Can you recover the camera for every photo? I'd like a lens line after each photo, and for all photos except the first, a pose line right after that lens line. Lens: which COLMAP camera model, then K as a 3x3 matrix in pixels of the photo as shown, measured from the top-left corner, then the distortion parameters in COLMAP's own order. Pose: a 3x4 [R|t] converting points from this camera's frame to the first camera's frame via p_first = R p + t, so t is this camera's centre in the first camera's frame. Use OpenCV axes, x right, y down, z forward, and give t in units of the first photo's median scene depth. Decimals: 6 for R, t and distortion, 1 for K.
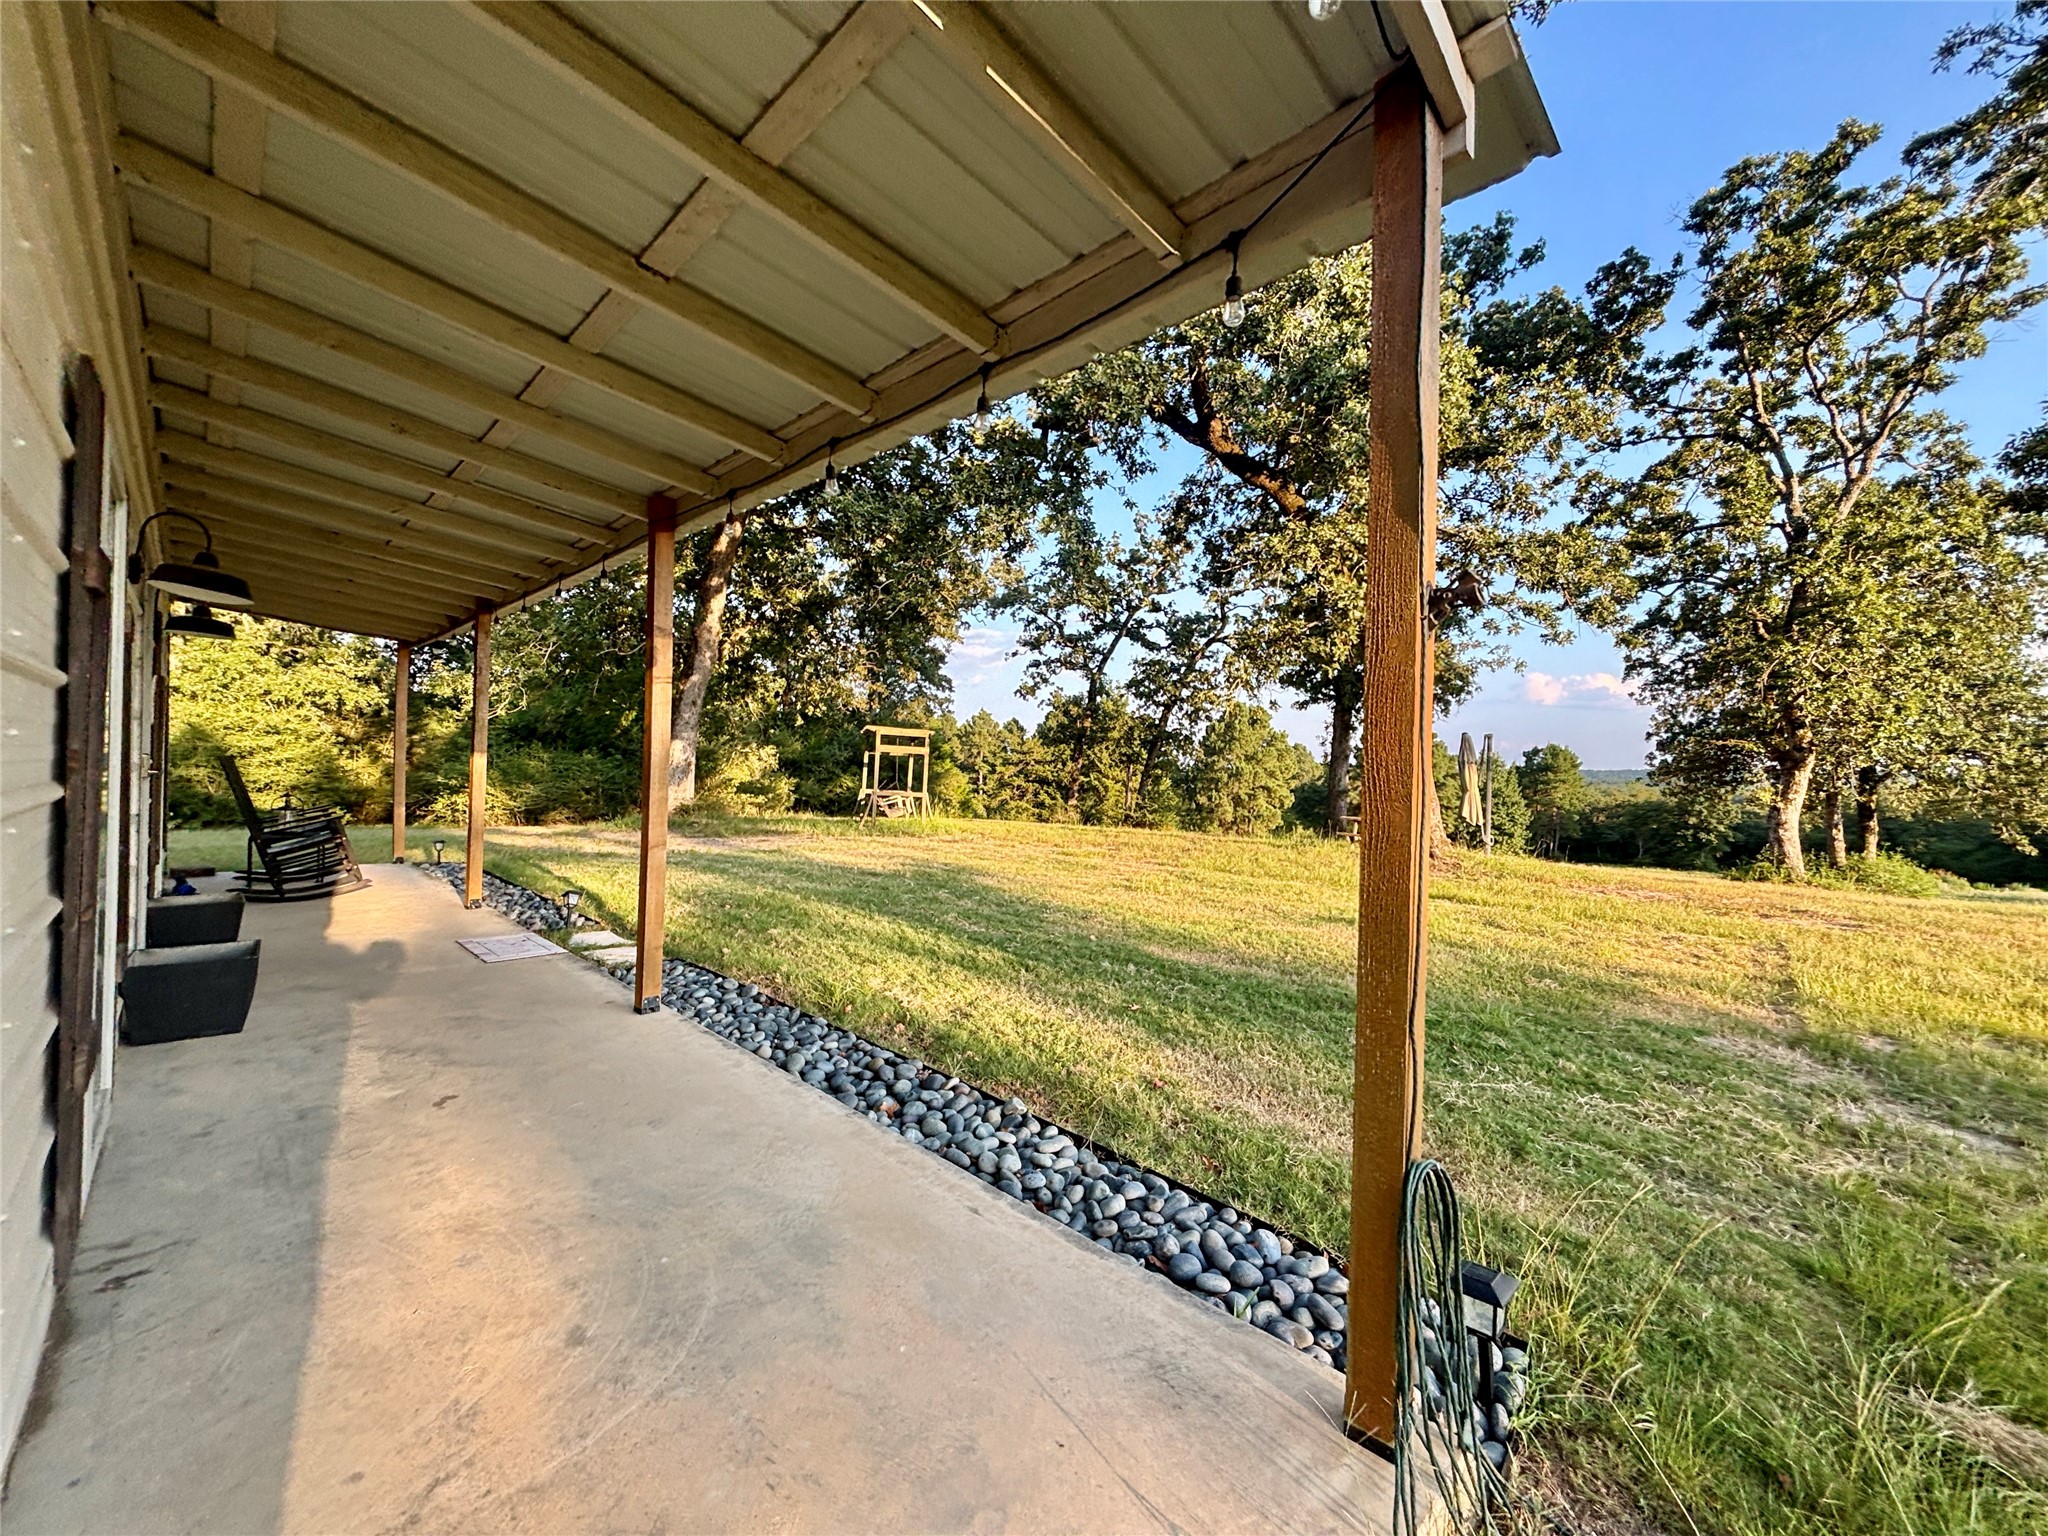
lens RADIAL K [[816.7, 0, 1024.0], [0, 816.7, 768.0], [0, 0, 1]] dist [-0.003051, -0.000319]
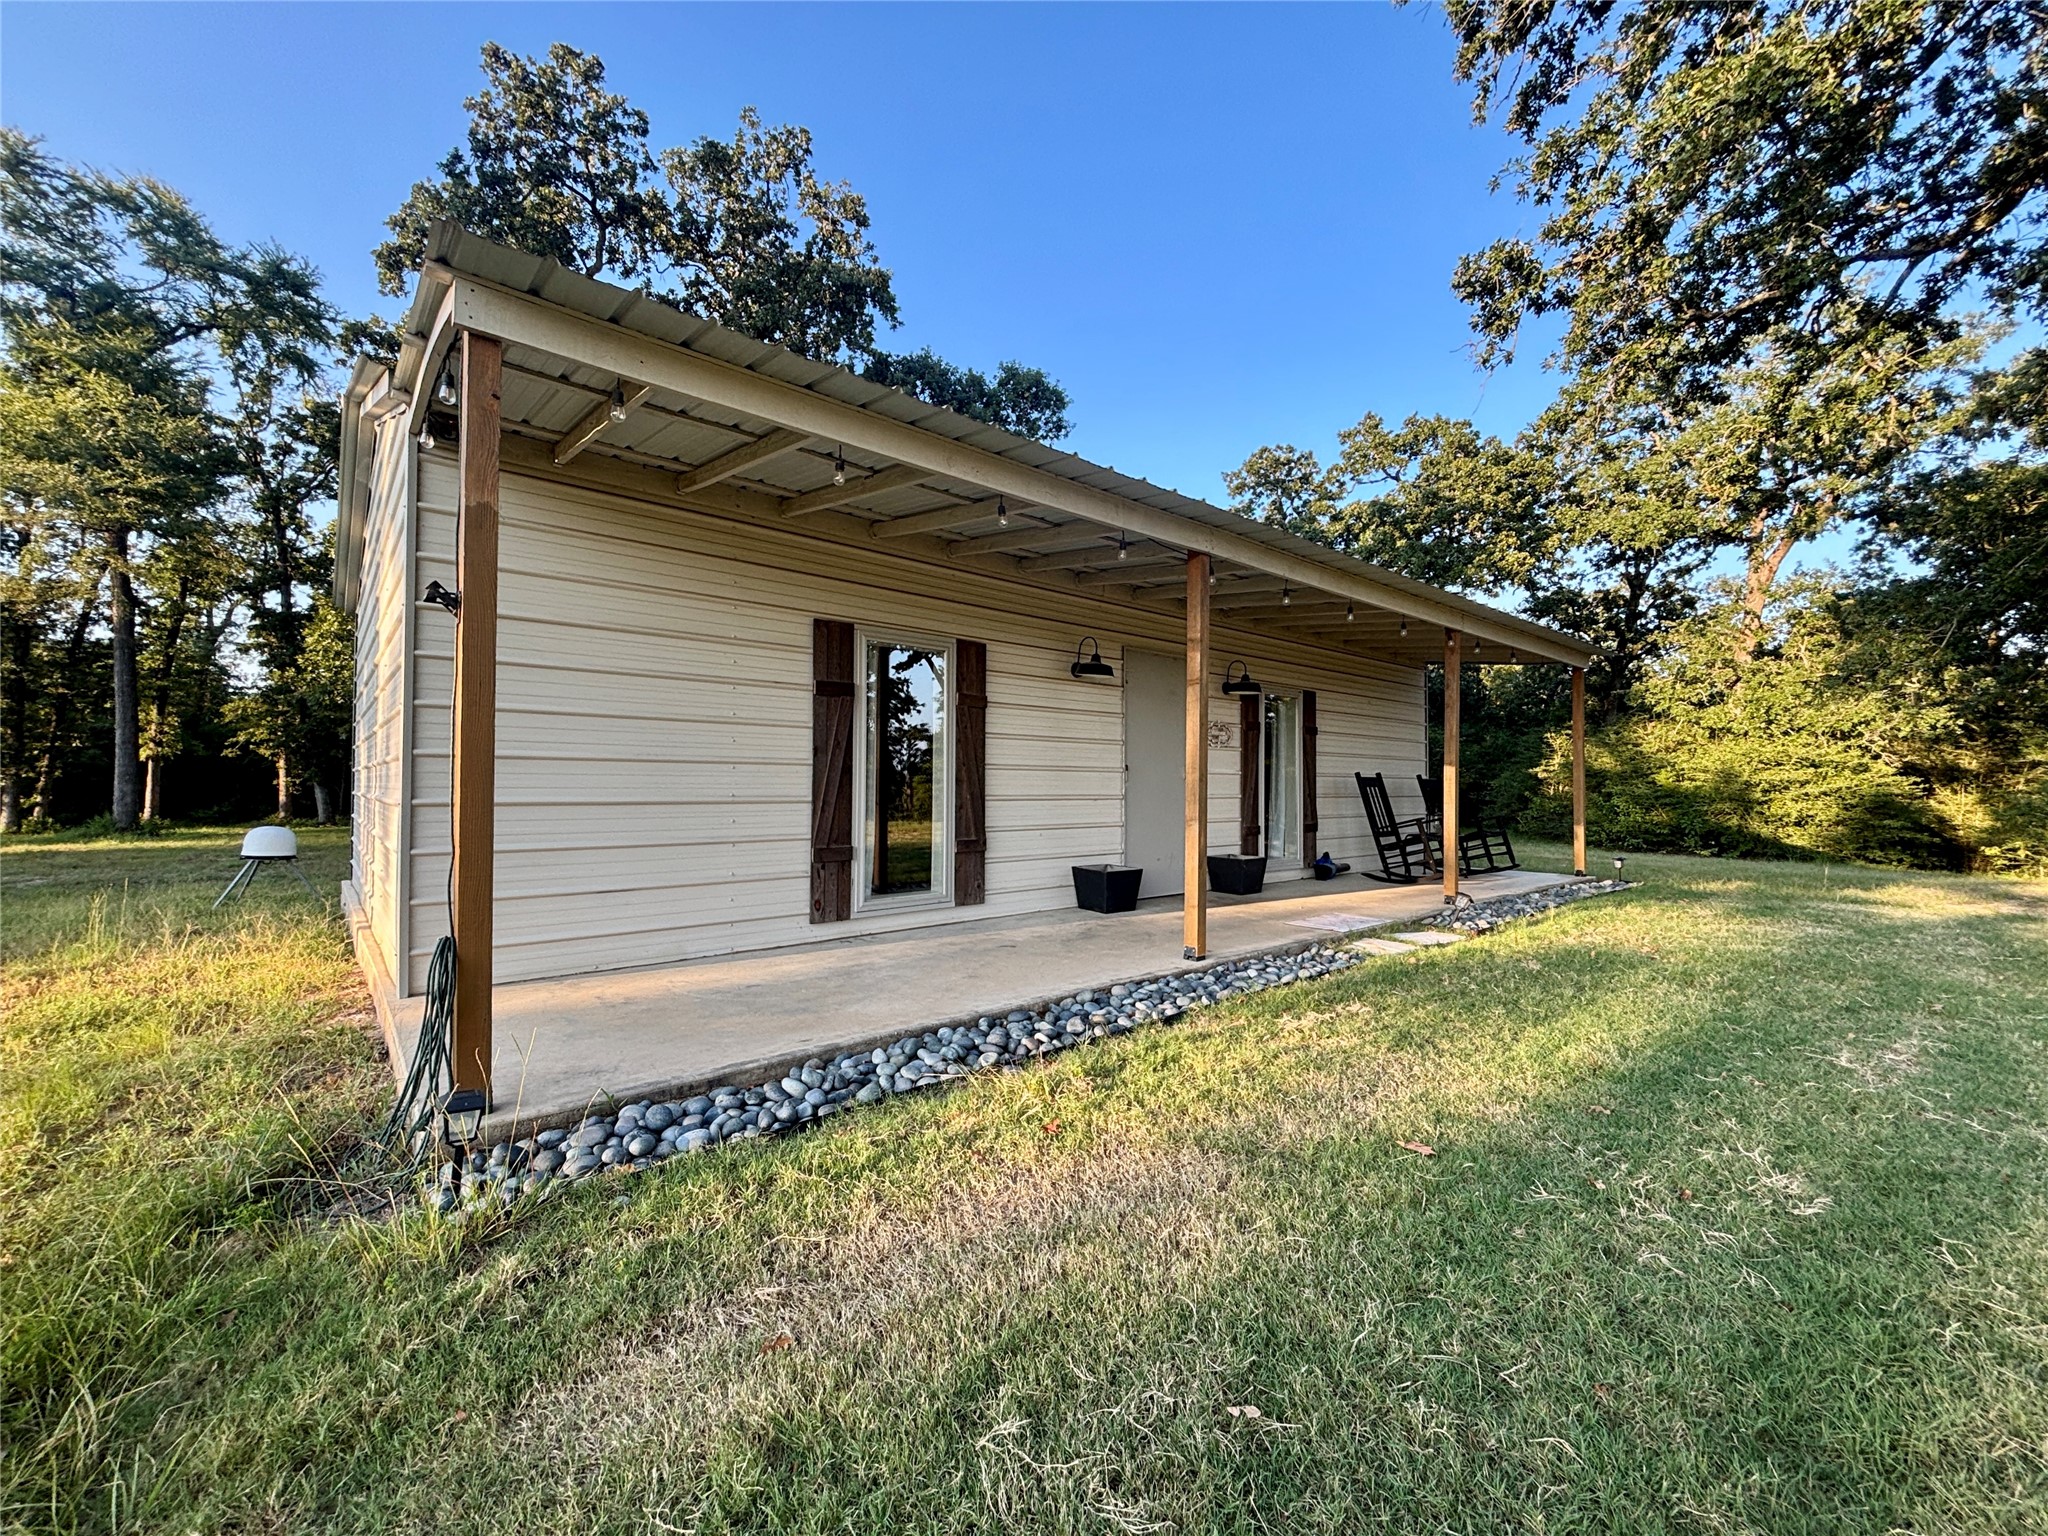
lens RADIAL K [[816.7, 0, 1024.0], [0, 816.7, 768.0], [0, 0, 1]] dist [-0.003051, -0.000319]
pose [[-0.077649, -0.043091, -0.996049, 0.936675], [-0.013600, 0.999018, -0.042159, 0.098888], [0.996888, 0.010273, -0.078159, 1.062907]]
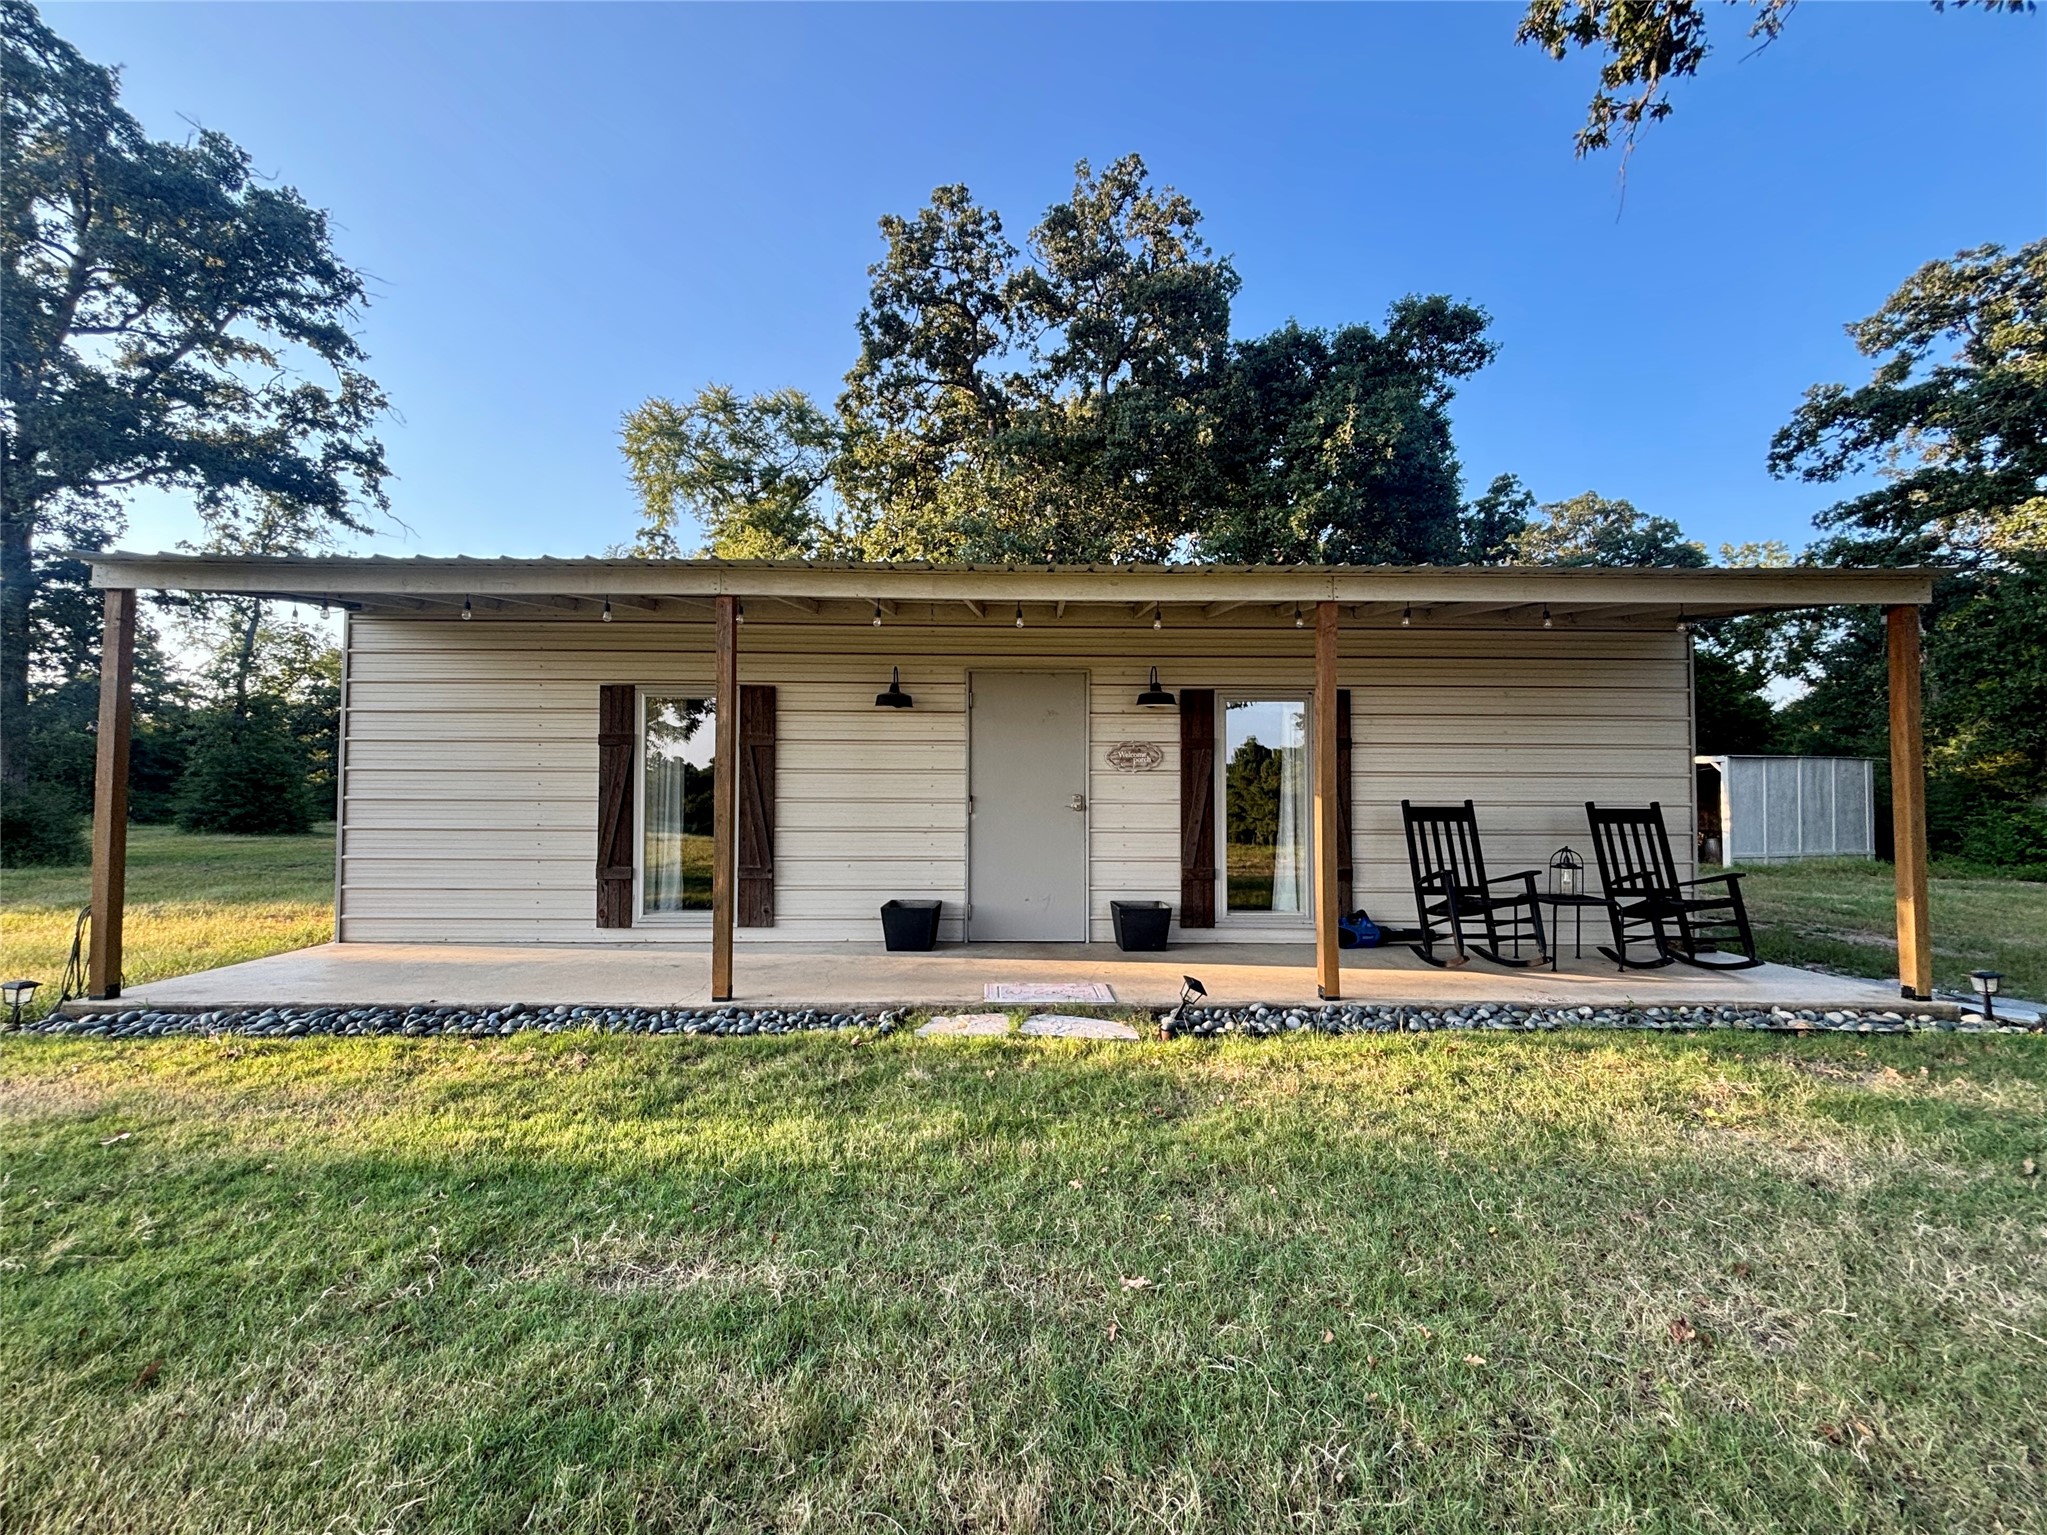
lens RADIAL K [[856.4, 0, 1023.5], [0, 856.4, 767.5], [0, 0, 1]] dist [0.001134, 0.000117]
pose [[-0.689116, -0.049189, -0.722980, 0.387218], [-0.023713, 0.998690, -0.045346, 0.039922], [0.724263, -0.014105, -0.689380, 2.295088]]
